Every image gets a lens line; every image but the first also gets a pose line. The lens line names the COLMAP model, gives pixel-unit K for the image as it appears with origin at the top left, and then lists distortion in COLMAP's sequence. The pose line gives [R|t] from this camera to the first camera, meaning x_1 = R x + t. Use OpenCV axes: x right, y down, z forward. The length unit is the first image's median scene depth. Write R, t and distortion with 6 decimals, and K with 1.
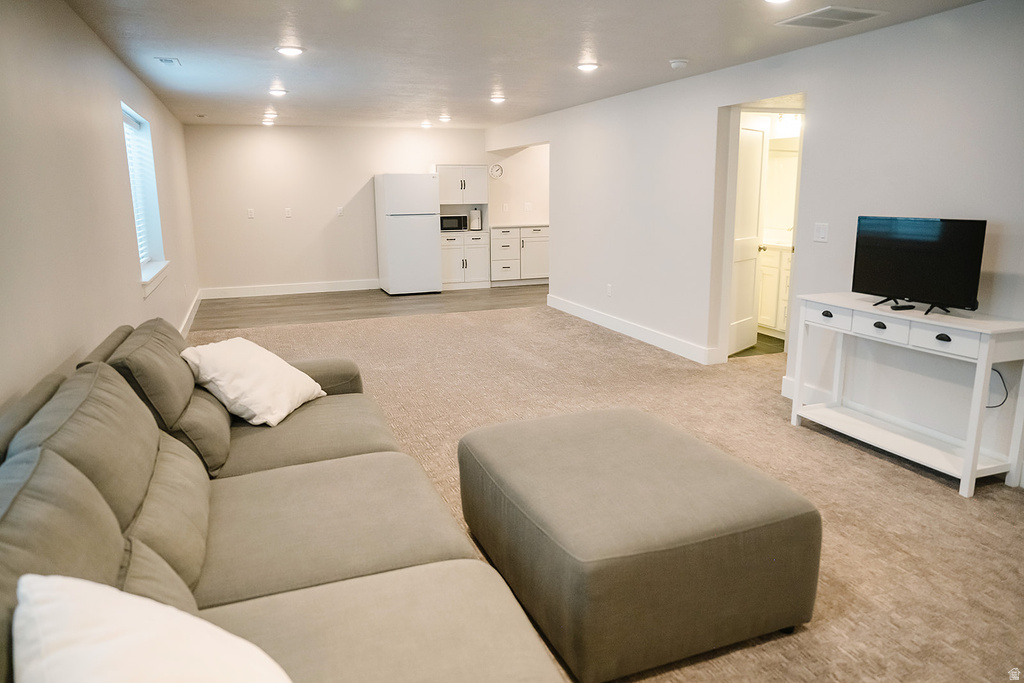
lens RADIAL K [[698.5, 0, 536.2], [0, 698.5, 341.8], [0, 0, 1]] dist [-0.037893, 0.040866]
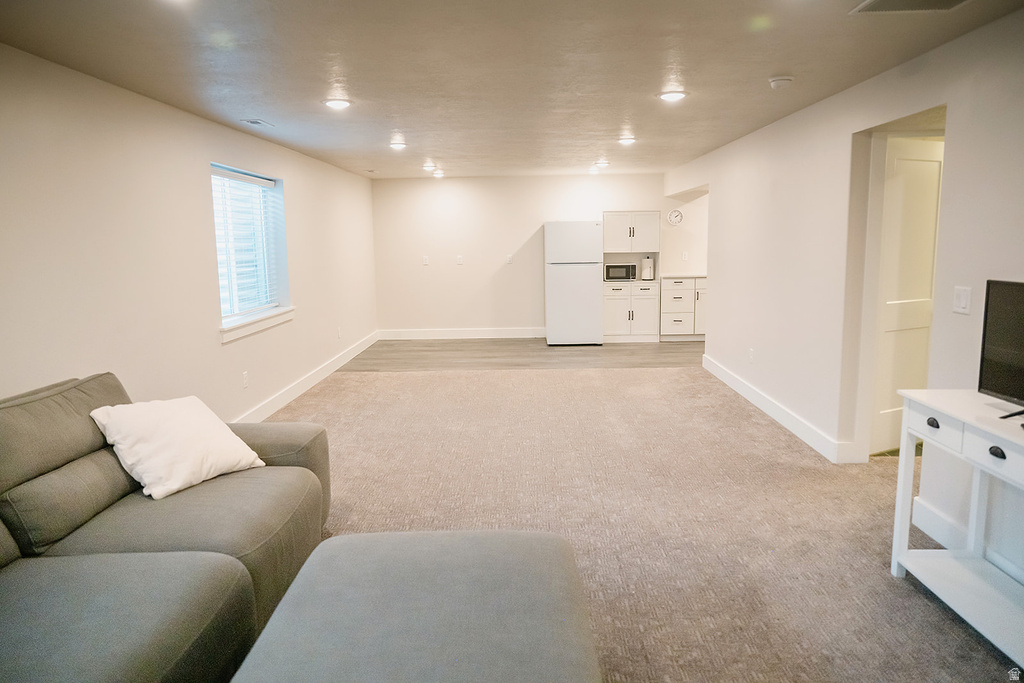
lens RADIAL K [[698.5, 0, 505.2], [0, 698.5, 339.8], [0, 0, 1]] dist [-0.037893, 0.040866]
pose [[0.926295, 0.047526, -0.373789, 0.098164], [-0.072086, 0.996042, -0.051995, -0.019238], [0.369839, 0.075108, 0.926055, 0.075475]]
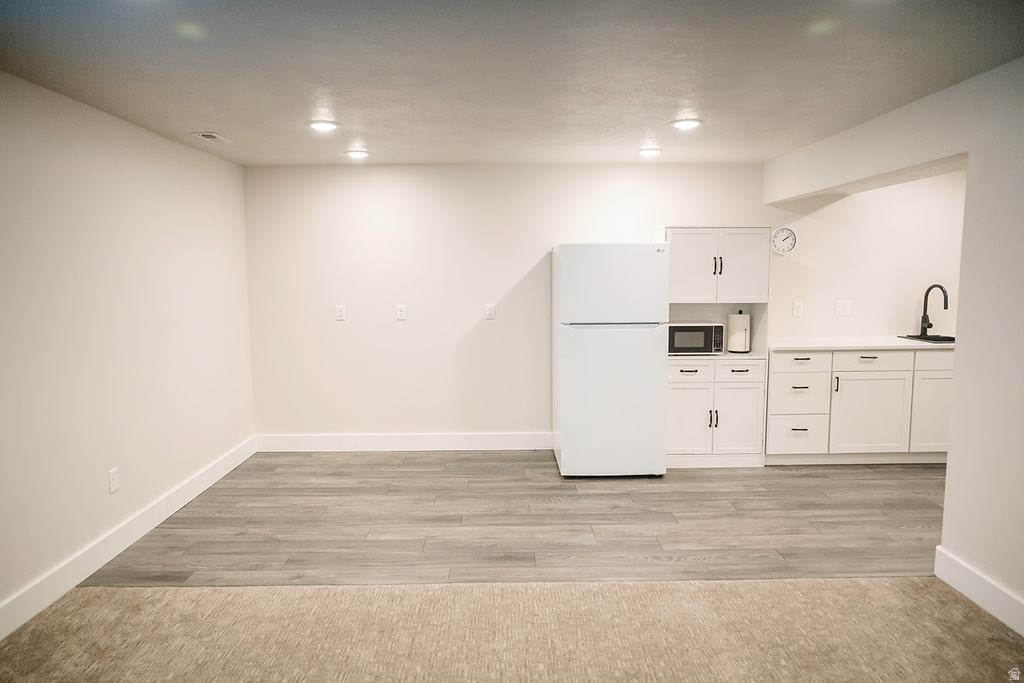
lens RADIAL K [[698.5, 0, 511.4], [0, 698.5, 335.0], [0, 0, 1]] dist [-0.037893, 0.040866]
pose [[0.931972, 0.032628, -0.361060, -0.062441], [-0.080533, 0.989691, -0.118436, -0.106392], [0.353473, 0.139456, 0.924991, 0.500881]]
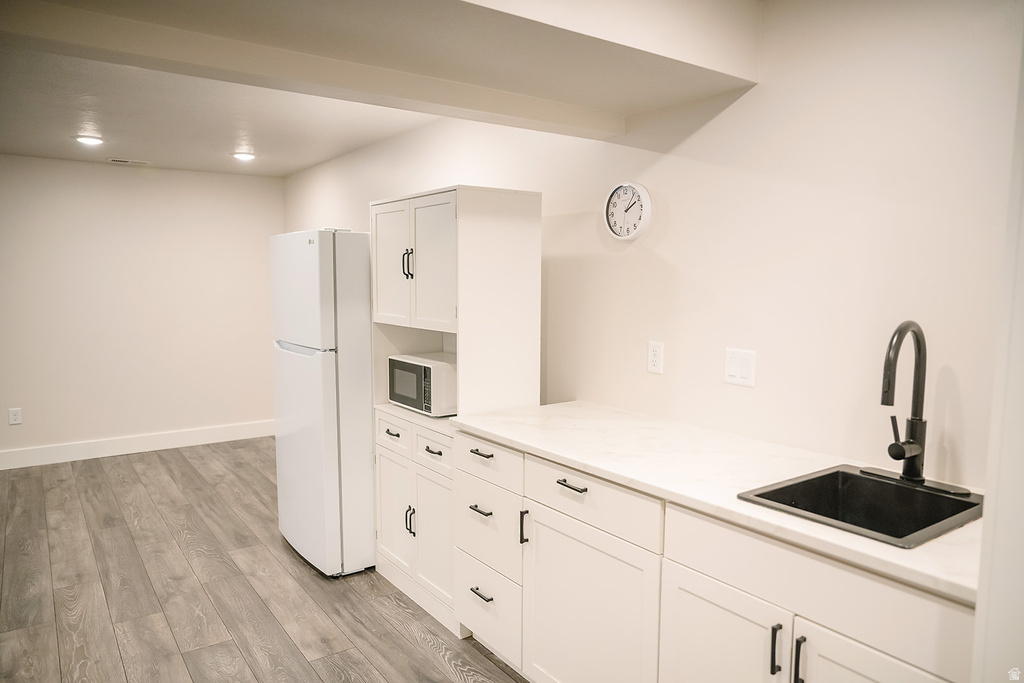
lens RADIAL K [[698.5, 0, 506.4], [0, 698.5, 335.1], [0, 0, 1]] dist [-0.037893, 0.040866]
pose [[0.227972, 0.090692, -0.969435, 0.201359], [-0.226959, 0.973176, 0.037670, -0.222778], [0.946847, 0.211434, 0.242440, 1.003580]]
